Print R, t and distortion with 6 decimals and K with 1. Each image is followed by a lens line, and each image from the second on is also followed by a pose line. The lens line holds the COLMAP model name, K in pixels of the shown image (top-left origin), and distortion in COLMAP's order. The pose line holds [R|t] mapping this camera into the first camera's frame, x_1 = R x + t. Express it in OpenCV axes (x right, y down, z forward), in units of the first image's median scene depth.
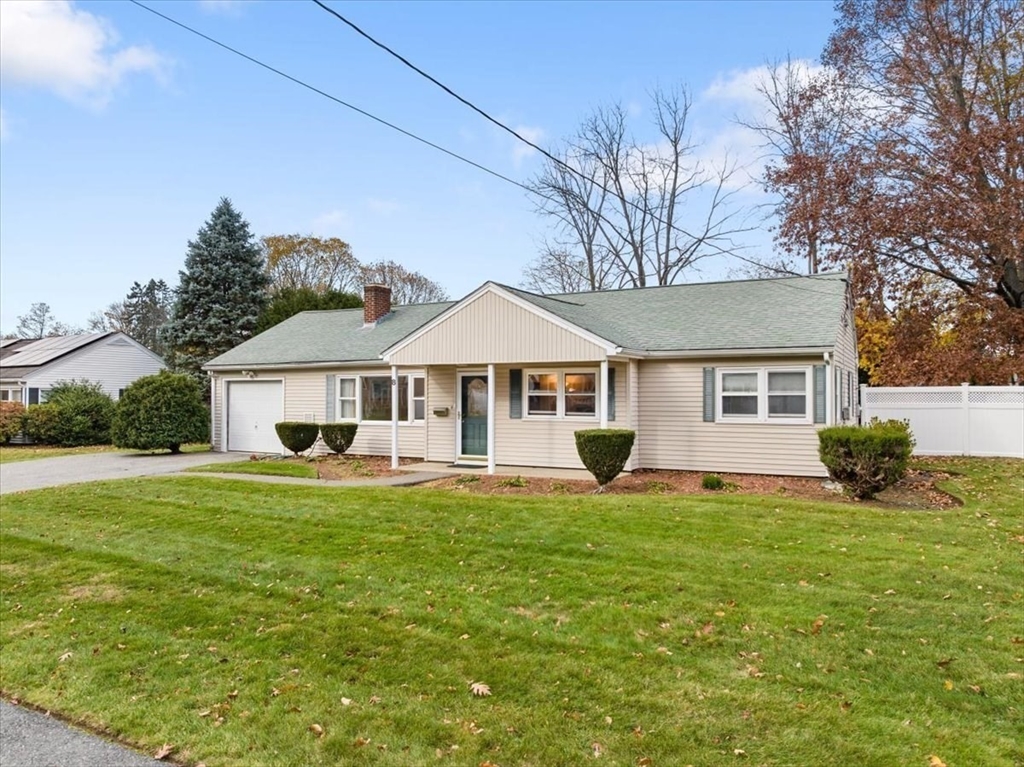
lens RADIAL K [[729.2, 0, 513.1], [0, 729.2, 382.7], [0, 0, 1]] dist [-0.033121, -0.005654]
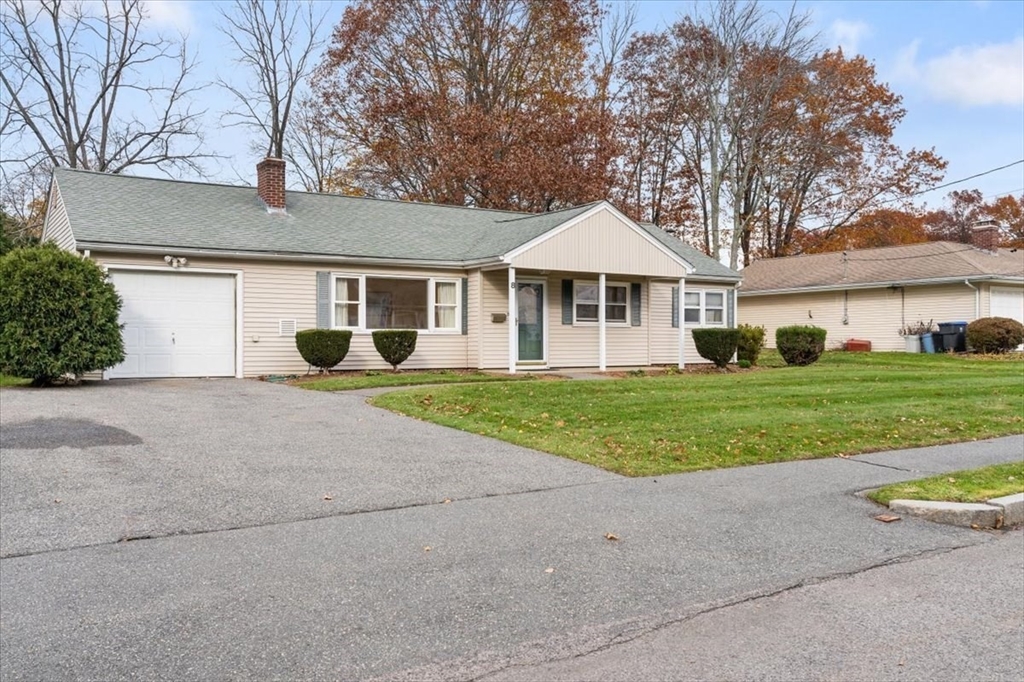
lens RADIAL K [[864.1, 0, 507.6], [0, 864.1, 341.4], [0, 0, 1]] dist [-0.002563, -0.004108]
pose [[0.489955, 0.000291, 0.871748, -1.160947], [-0.016671, 0.999820, 0.009036, 0.063716], [-0.871588, -0.018960, 0.489872, 0.437784]]
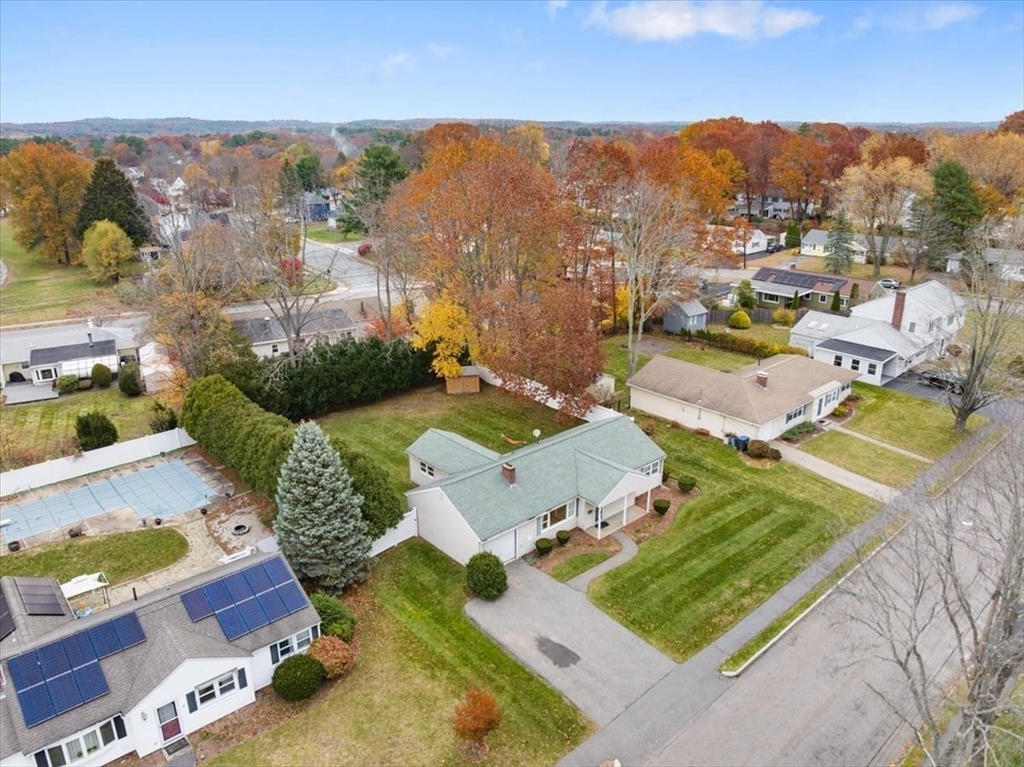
lens RADIAL K [[729.2, 0, 513.1], [0, 729.2, 382.7], [0, 0, 1]] dist [-0.033121, -0.005654]
pose [[0.338146, -0.315011, 0.886806, -2.626379], [-0.015478, 0.940326, 0.339924, -1.430405], [-0.940966, -0.128670, 0.313091, 0.490966]]
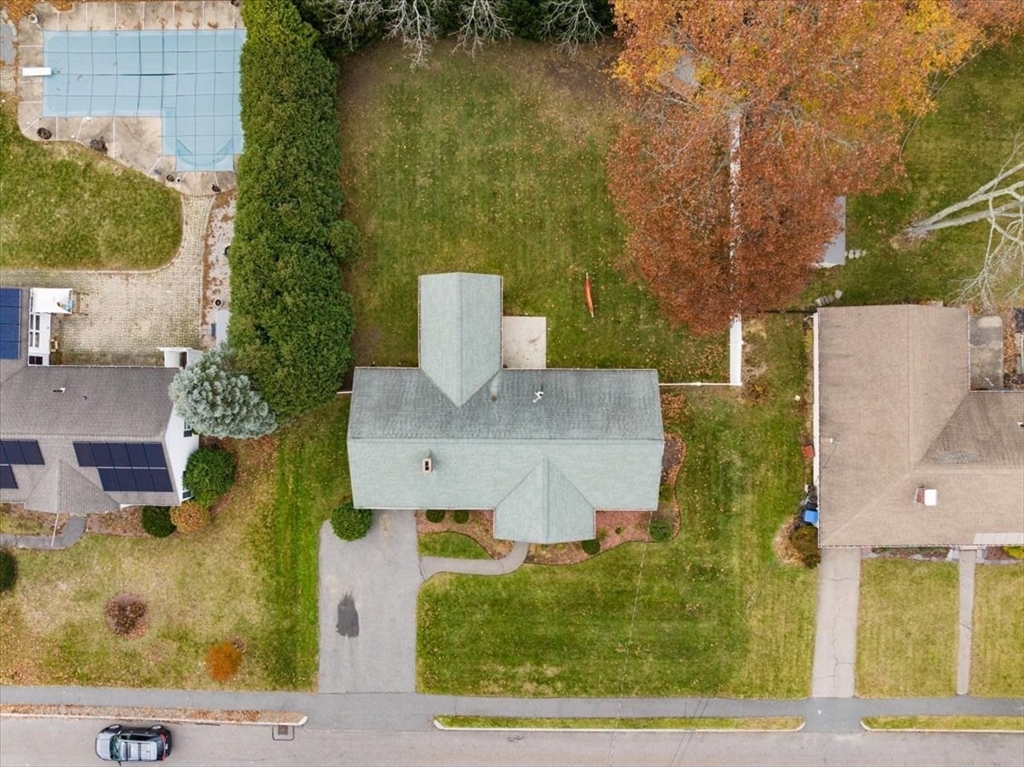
lens RADIAL K [[707.9, 0, 515.2], [0, 707.9, 383.4], [0, 0, 1]] dist [-0.040584, -0.000975]
pose [[0.880668, -0.473634, 0.009728, 0.111214], [-0.009070, 0.003674, 0.999952, -2.499389], [-0.473647, -0.880714, -0.001060, 1.443231]]
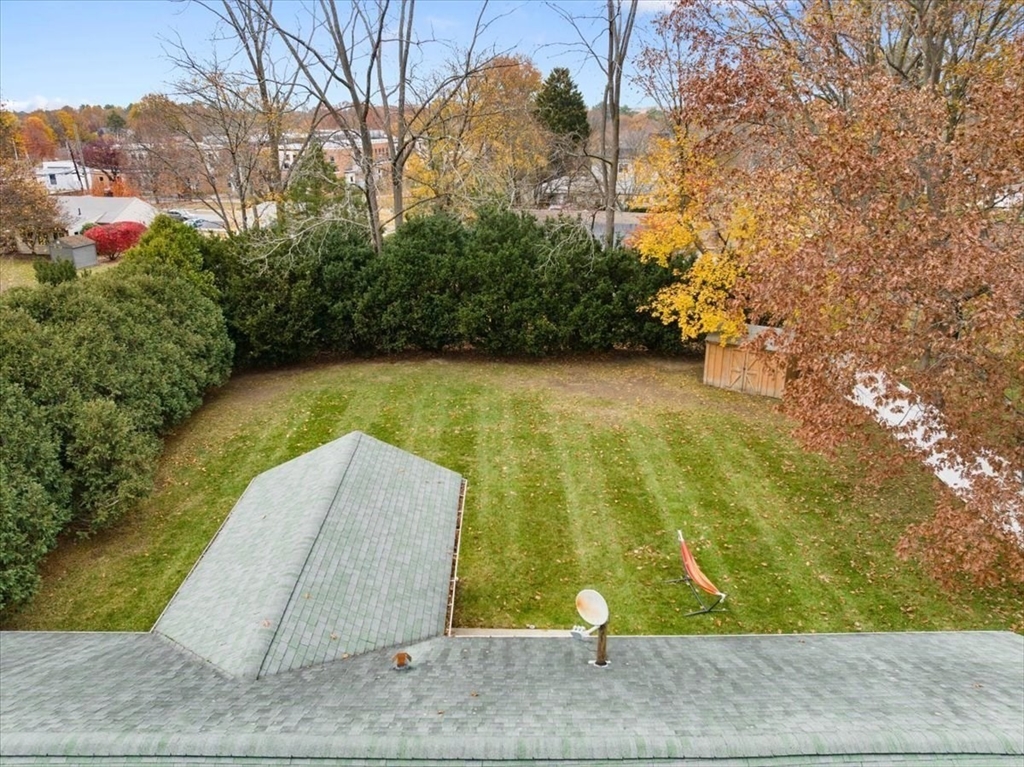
lens RADIAL K [[729.2, 0, 513.1], [0, 729.2, 382.7], [0, 0, 1]] dist [-0.033121, -0.005654]
pose [[0.875860, -0.163437, 0.454046, -0.103269], [-0.012348, 0.933002, 0.359660, -0.506875], [-0.482408, -0.320619, 0.815160, 0.991093]]
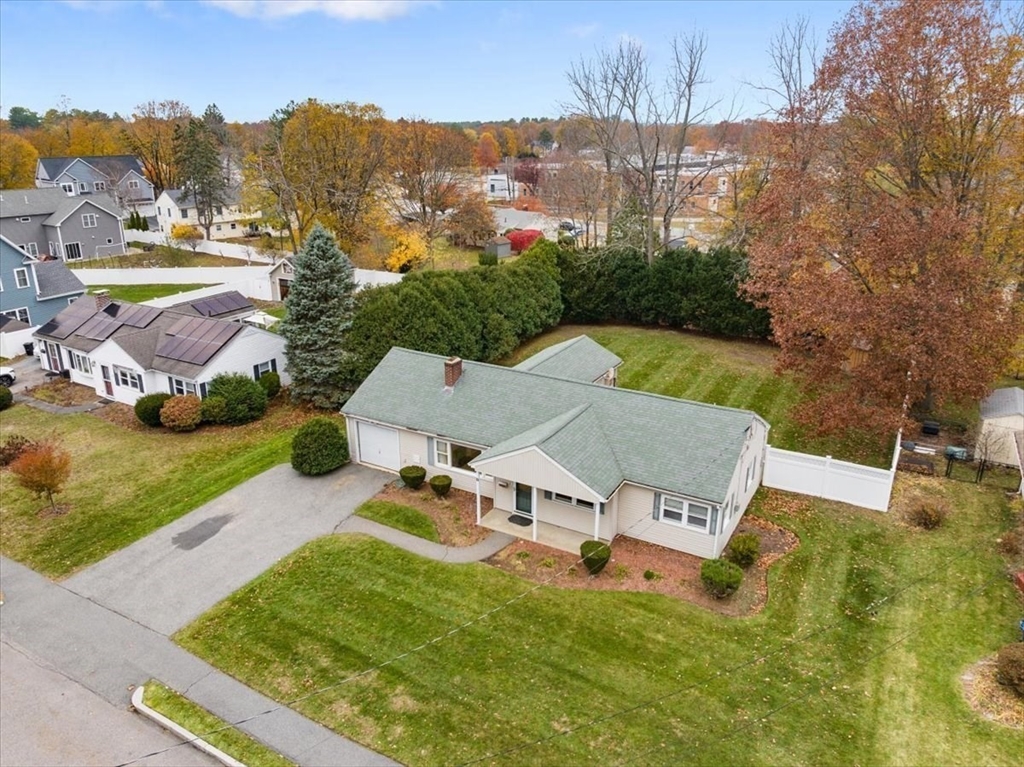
lens RADIAL K [[729.2, 0, 513.1], [0, 729.2, 382.7], [0, 0, 1]] dist [-0.033121, -0.005654]
pose [[0.999764, 0.007149, -0.020495, -0.045914], [0.000531, 0.935858, 0.352376, -0.815246], [0.021699, -0.352304, 0.935634, -0.524108]]
